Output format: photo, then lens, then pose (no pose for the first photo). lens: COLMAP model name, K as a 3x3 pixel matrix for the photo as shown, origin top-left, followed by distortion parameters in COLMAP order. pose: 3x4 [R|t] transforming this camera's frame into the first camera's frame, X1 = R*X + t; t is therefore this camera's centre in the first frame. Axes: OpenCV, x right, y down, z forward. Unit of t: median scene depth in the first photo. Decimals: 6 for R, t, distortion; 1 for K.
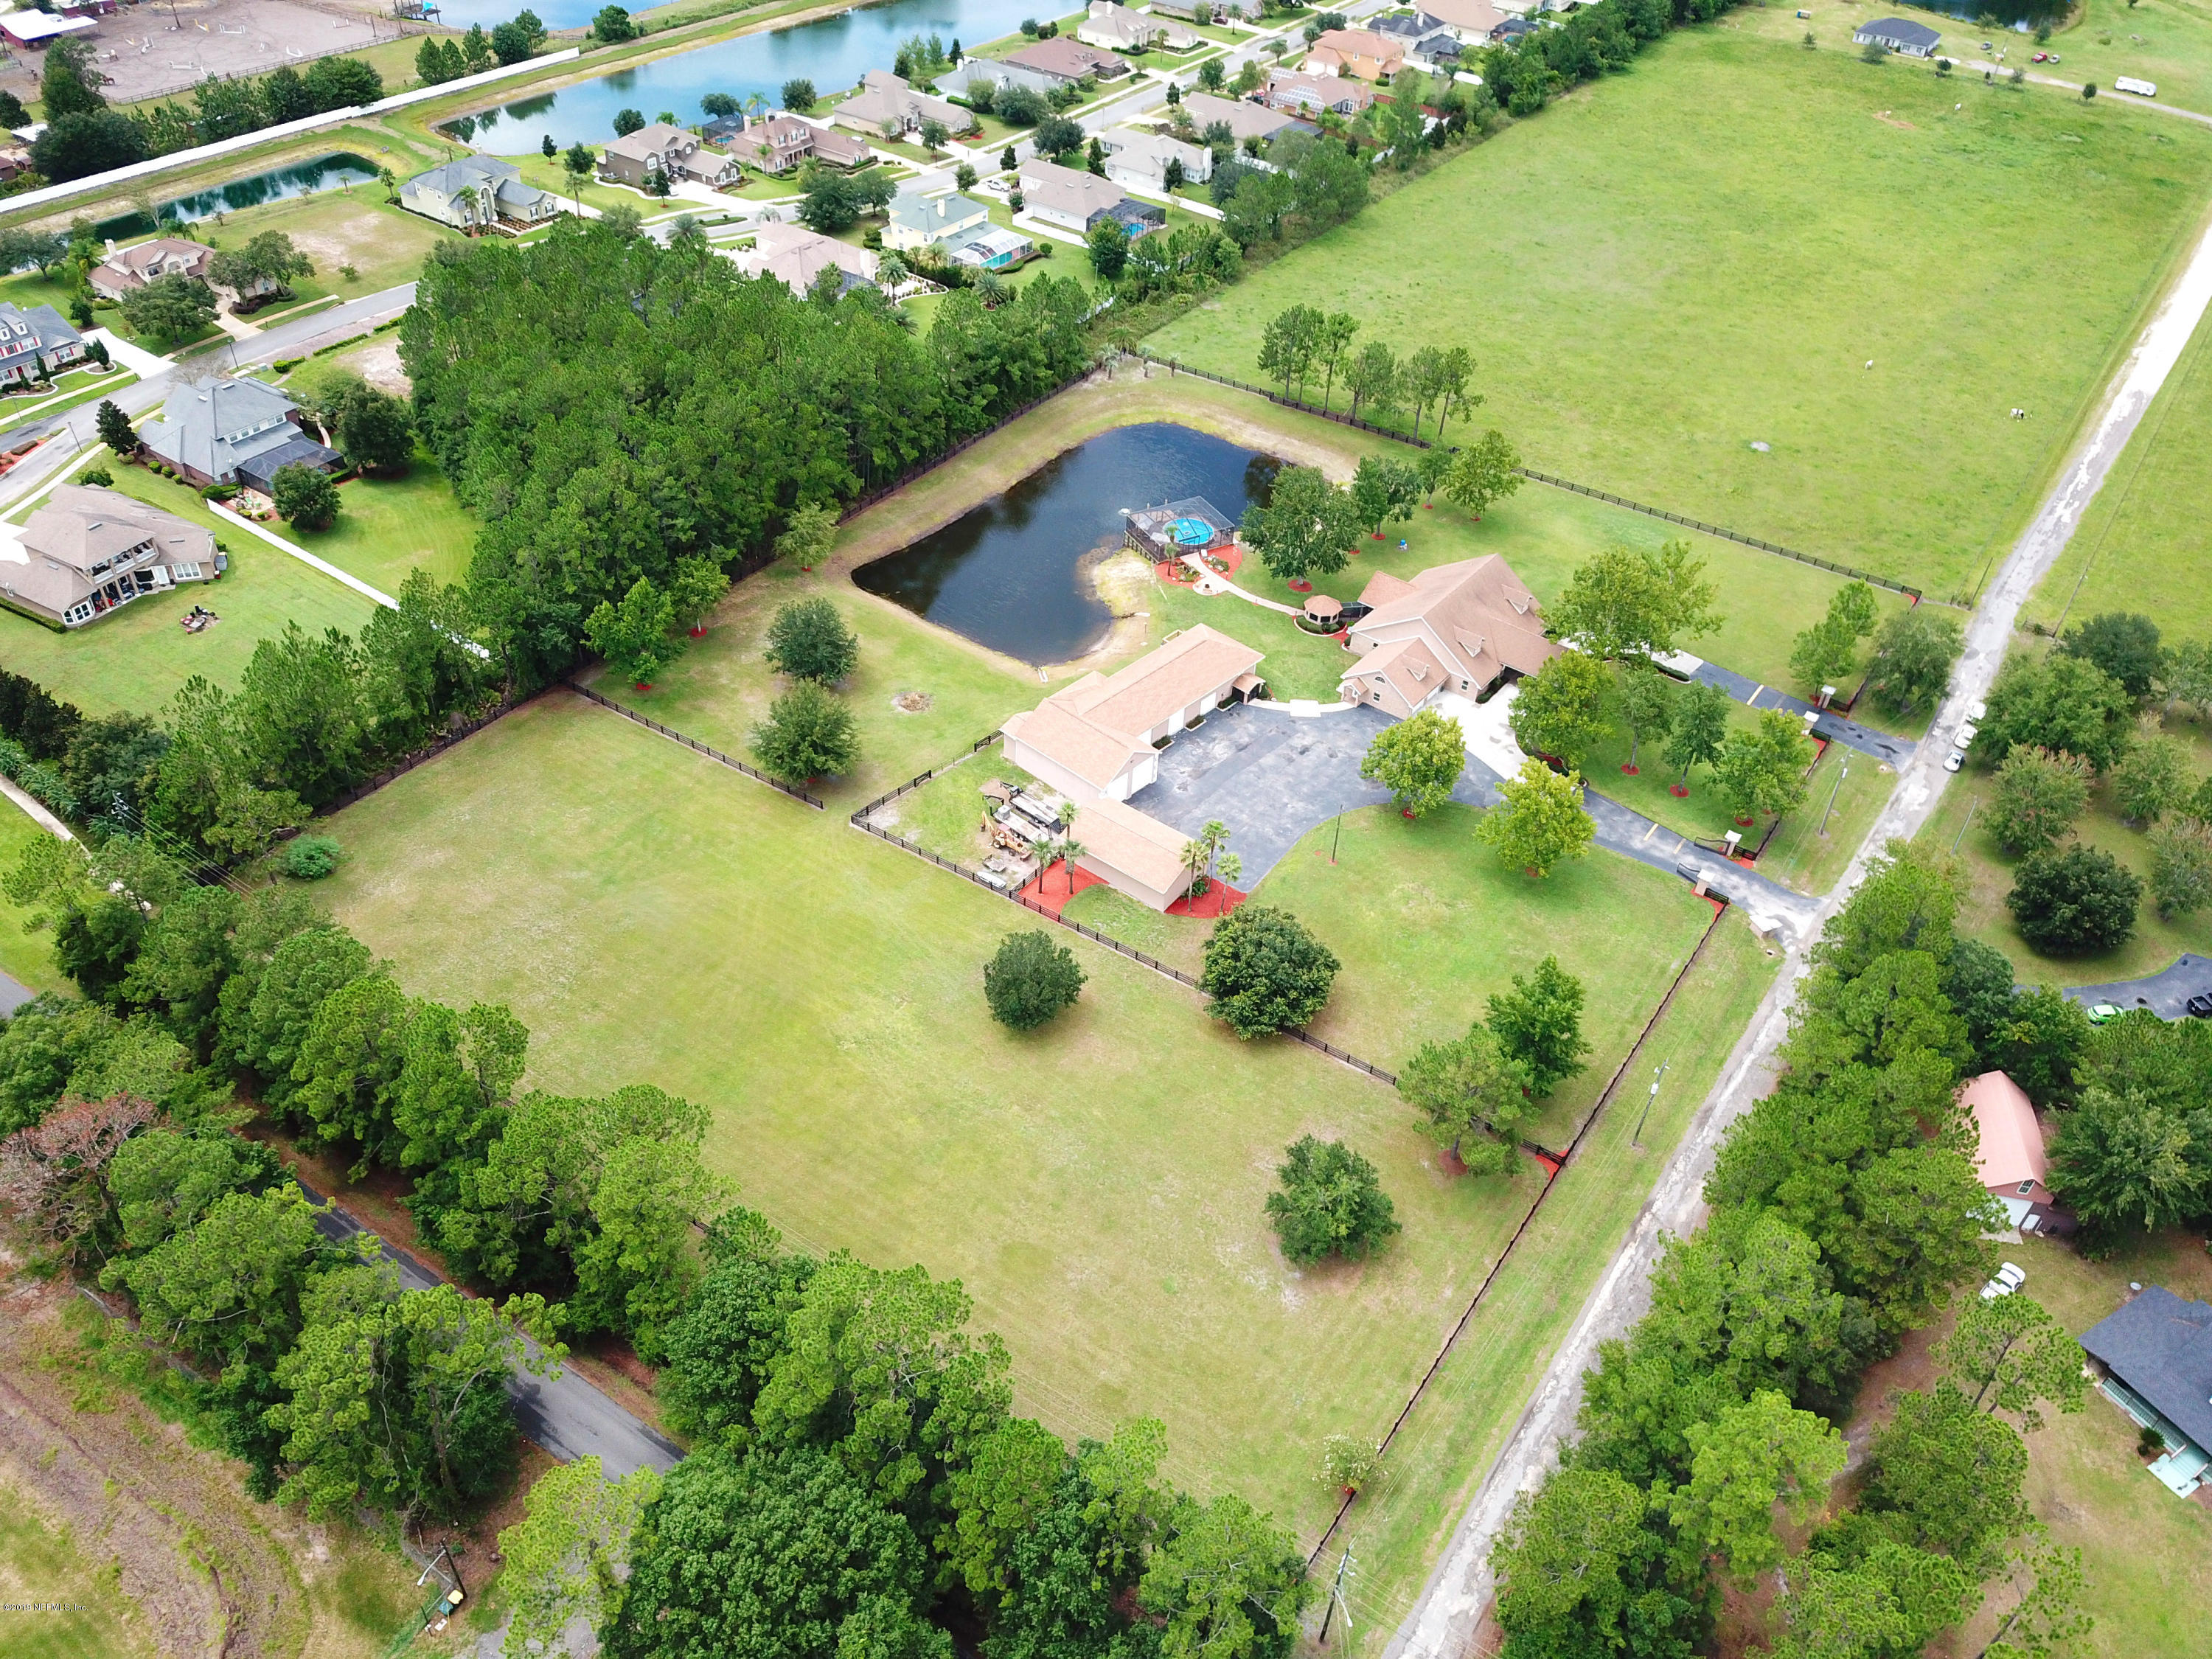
lens RADIAL K [[1687.0, 0, 1080.6], [0, 1687.0, 849.6], [0, 0, 1]] dist [-0.000642, 0.004649]
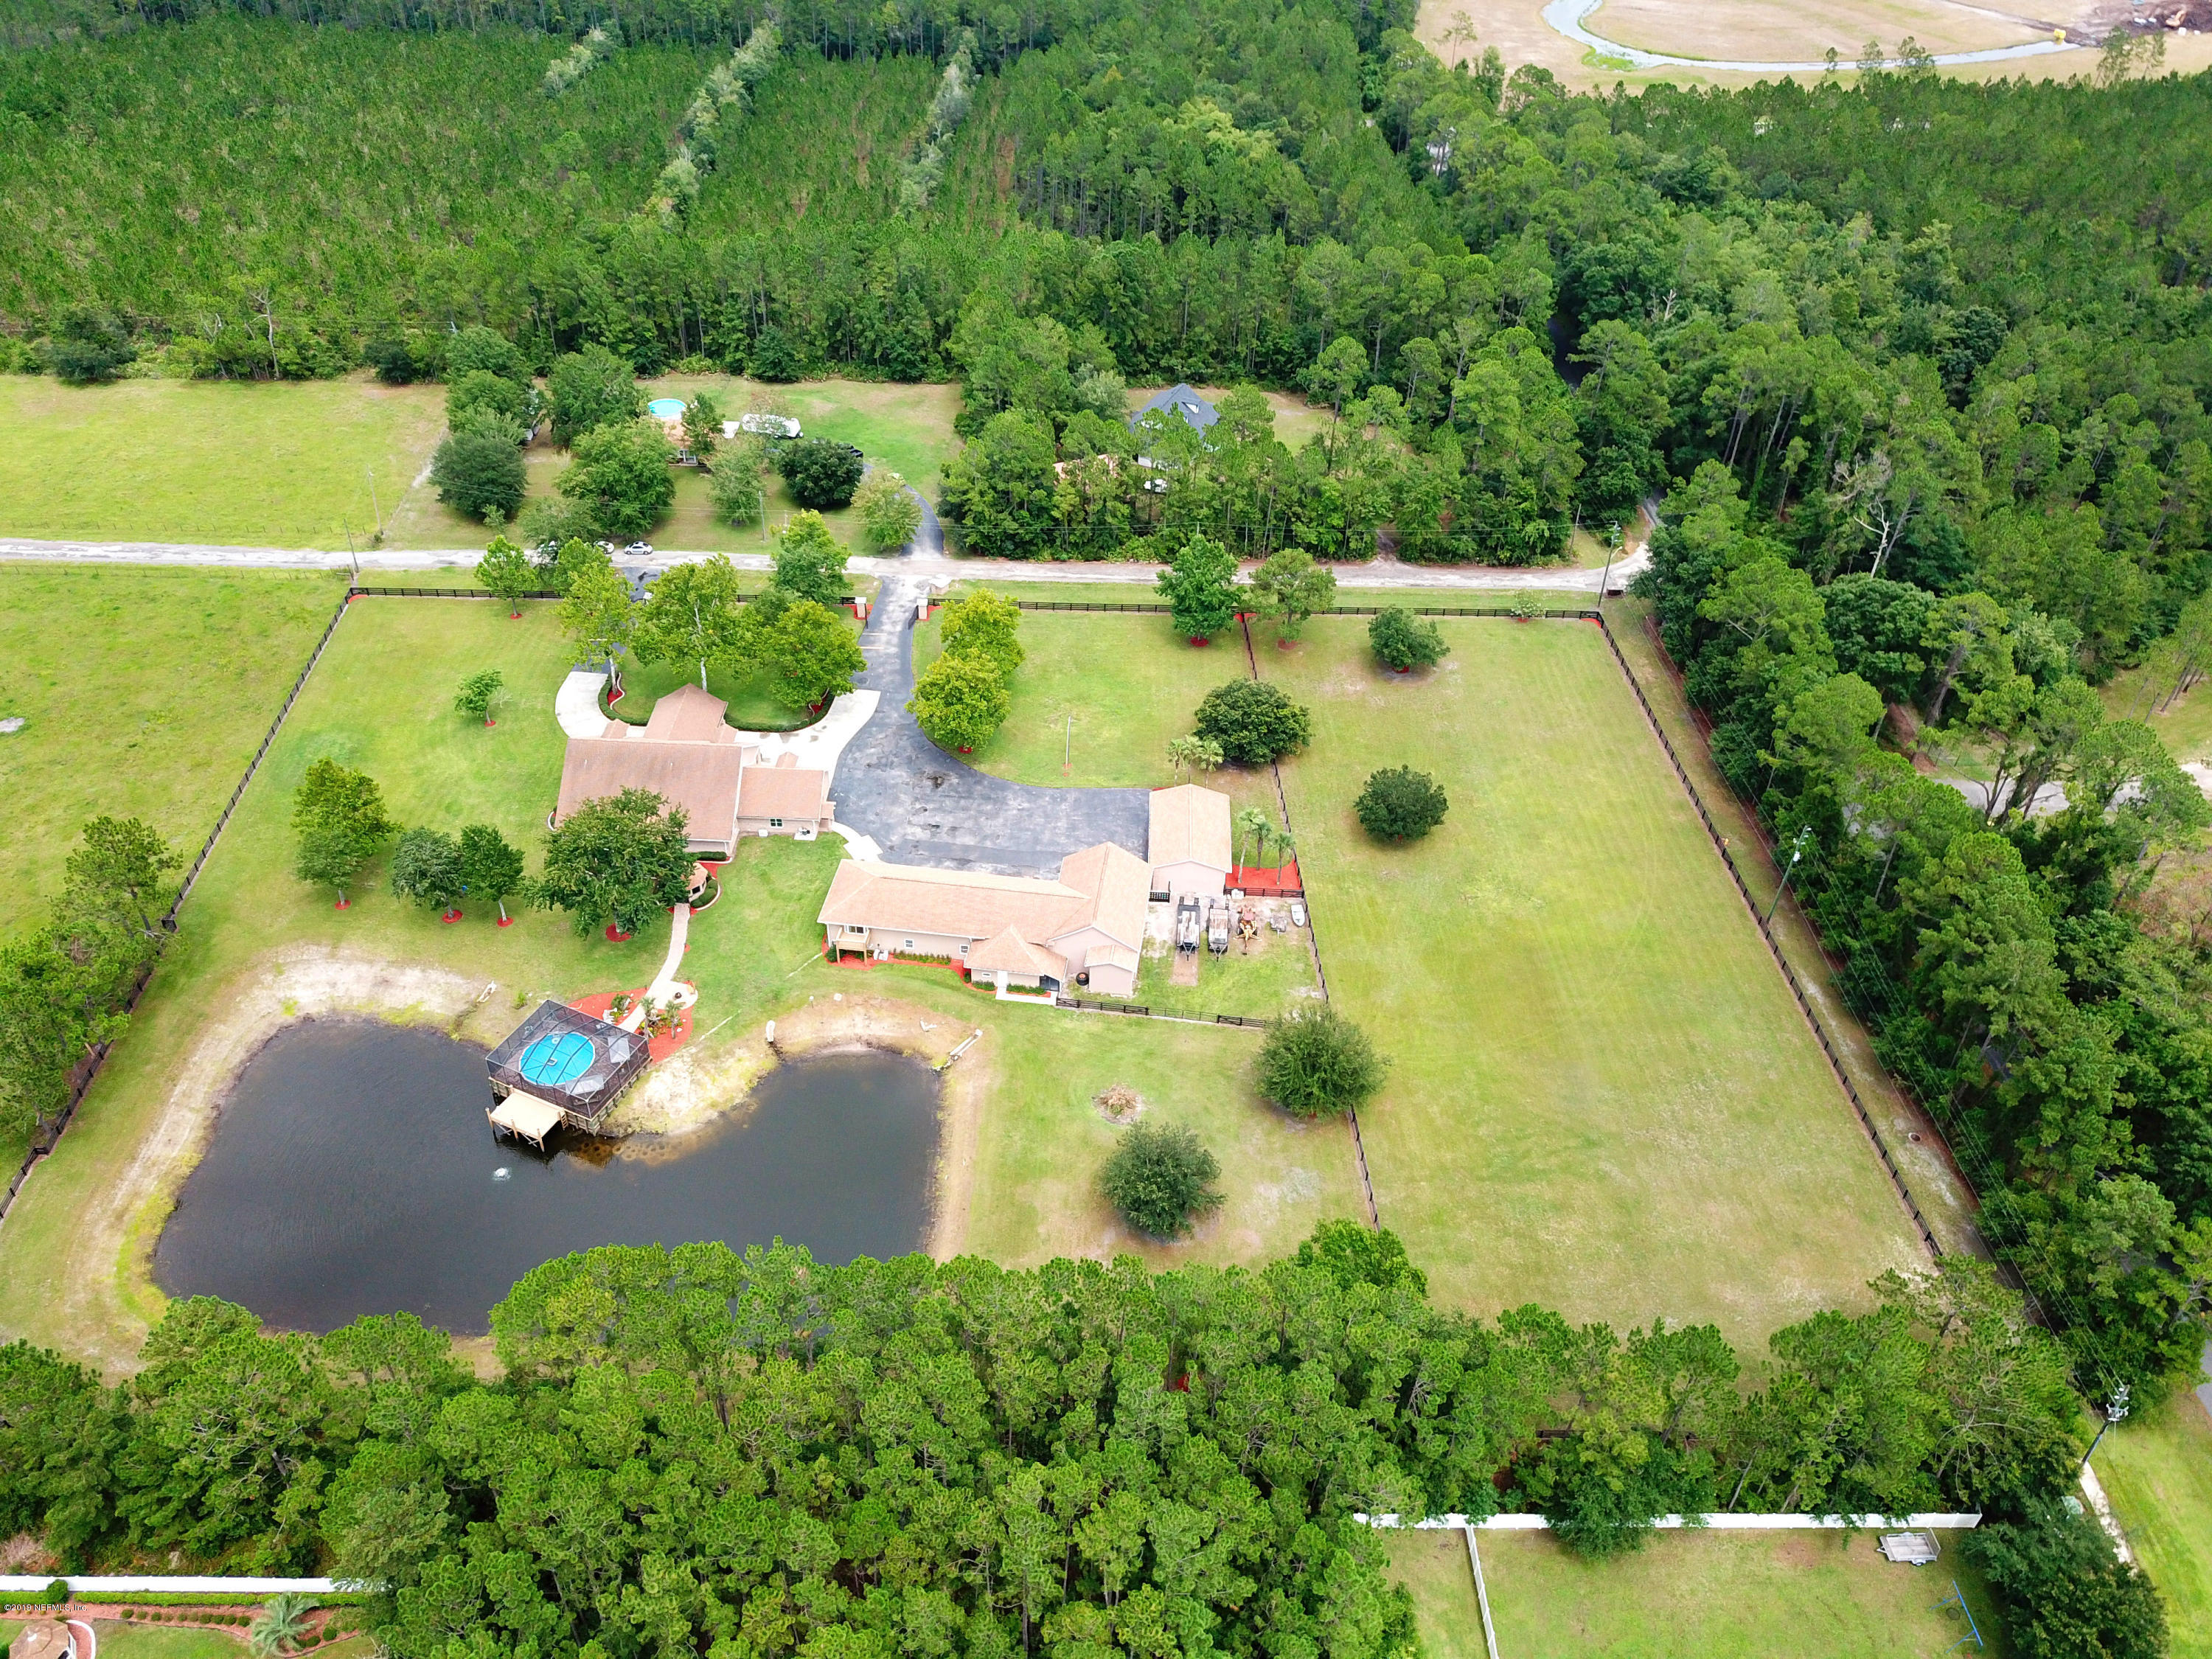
lens RADIAL K [[1665.8, 0, 1111.2], [0, 1665.8, 790.3], [0, 0, 1]] dist [0.042665, -0.067380]
pose [[-0.581078, -0.539538, 0.609301, -0.383306], [0.491166, 0.364467, 0.791151, -0.591027], [-0.648926, 0.758988, 0.053219, 0.648612]]
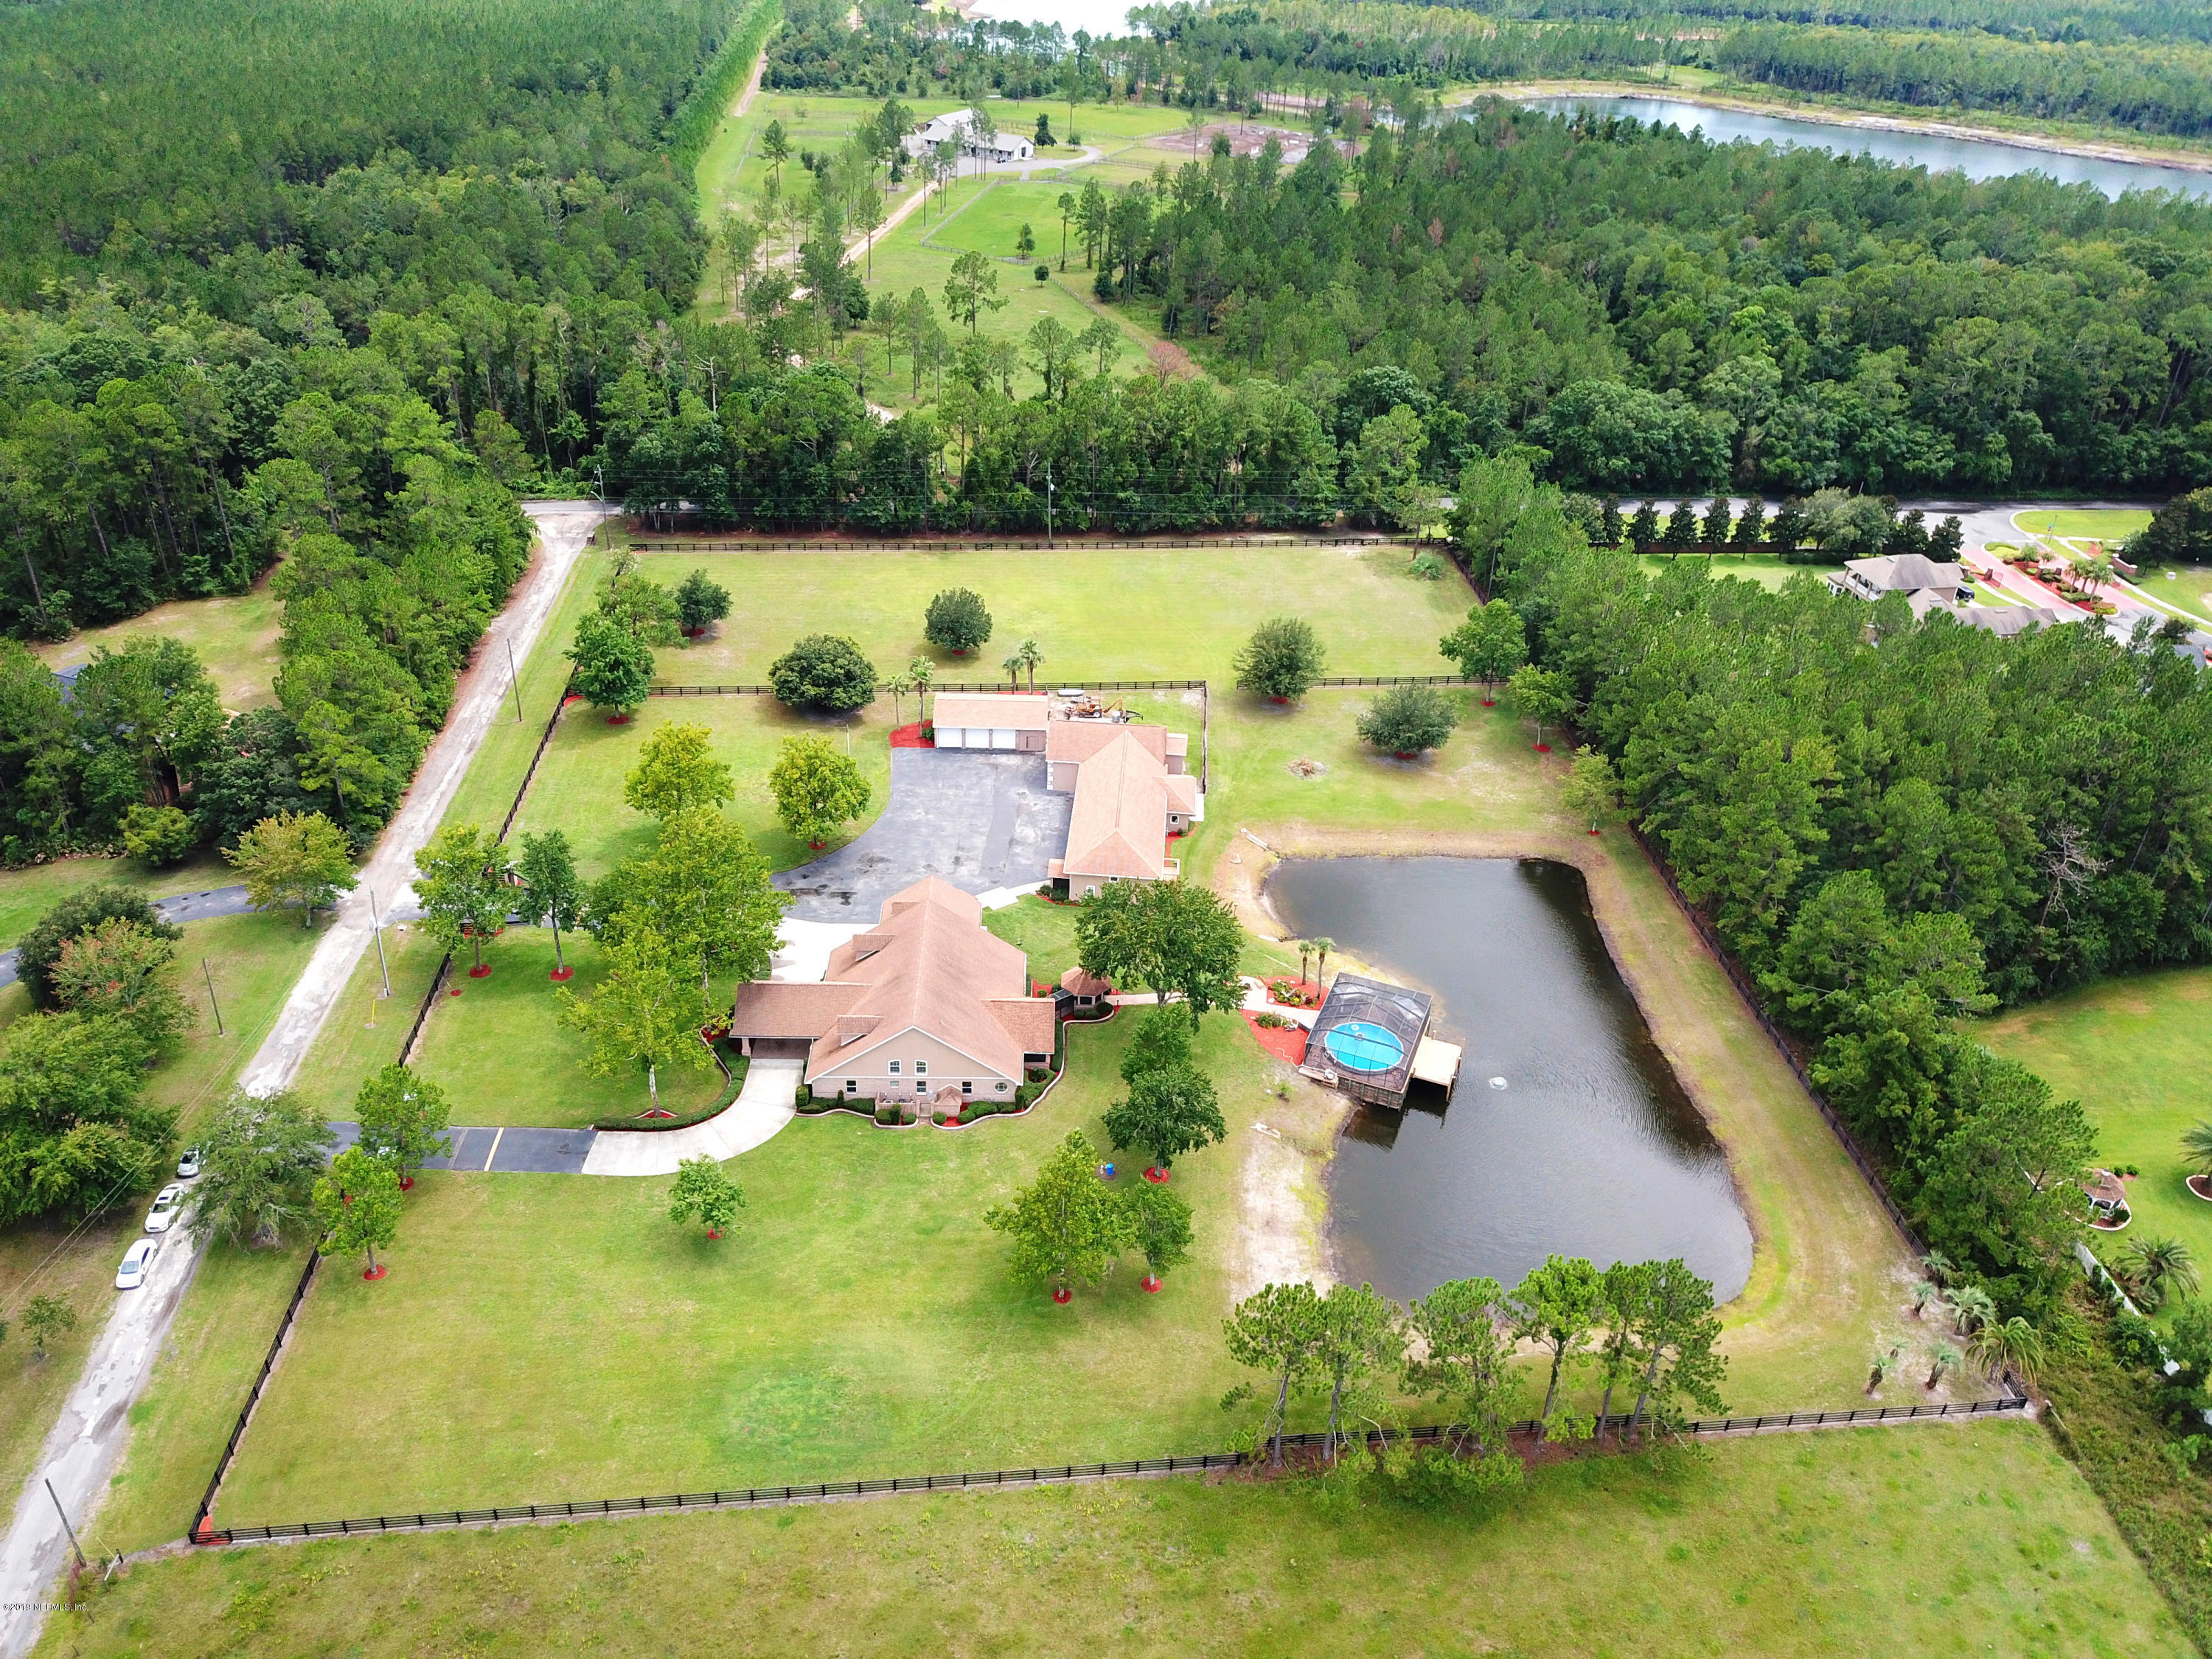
lens RADIAL K [[1721.6, 0, 1089.0], [0, 1721.6, 821.0], [0, 0, 1]] dist [0.000953, 0.008603]
pose [[-0.773133, 0.257166, -0.579769, 0.464622], [-0.462208, 0.397510, 0.792685, -0.637534], [0.434315, 0.880824, -0.188464, 0.892782]]
